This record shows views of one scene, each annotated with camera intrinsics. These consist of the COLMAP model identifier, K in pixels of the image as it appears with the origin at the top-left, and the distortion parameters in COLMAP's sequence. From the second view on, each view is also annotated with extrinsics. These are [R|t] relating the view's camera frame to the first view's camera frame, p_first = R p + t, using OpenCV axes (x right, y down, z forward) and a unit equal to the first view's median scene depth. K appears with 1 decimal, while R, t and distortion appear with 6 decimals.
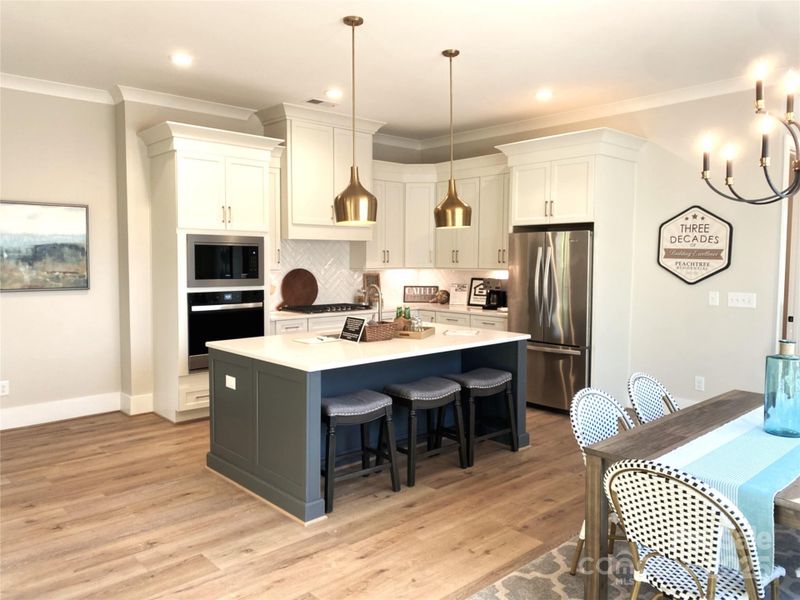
lens RADIAL K [[608.8, 0, 394.0], [0, 608.8, 297.2], [0, 0, 1]] dist [0.030074, -0.006720]
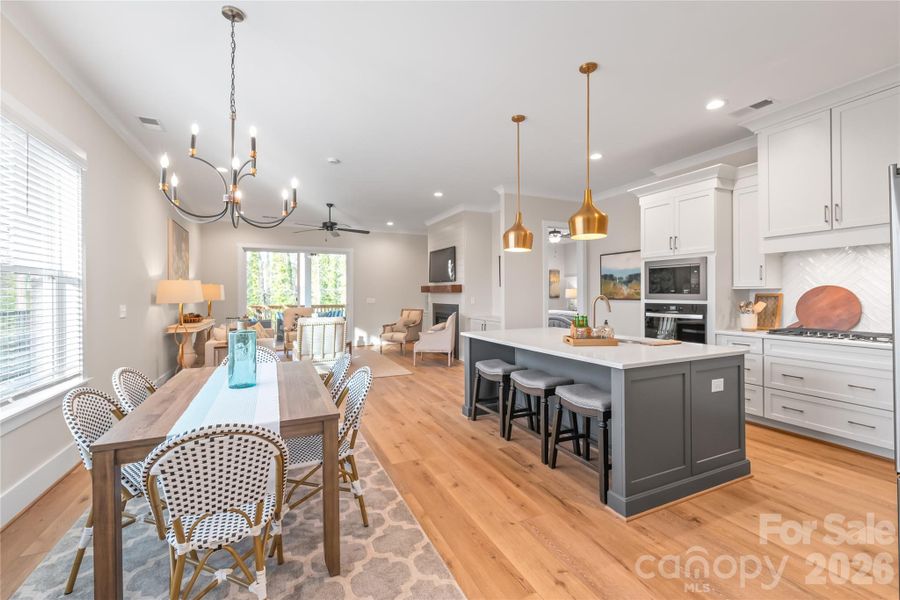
lens RADIAL K [[385.1, 0, 451.7], [0, 385.1, 294.1], [0, 0, 1]] dist [0.003405, 0.000213]
pose [[-0.298290, -0.001433, -0.954474, 0.656281], [-0.060235, 0.998034, 0.017326, -0.015827], [0.952573, 0.062661, -0.297790, 0.842885]]
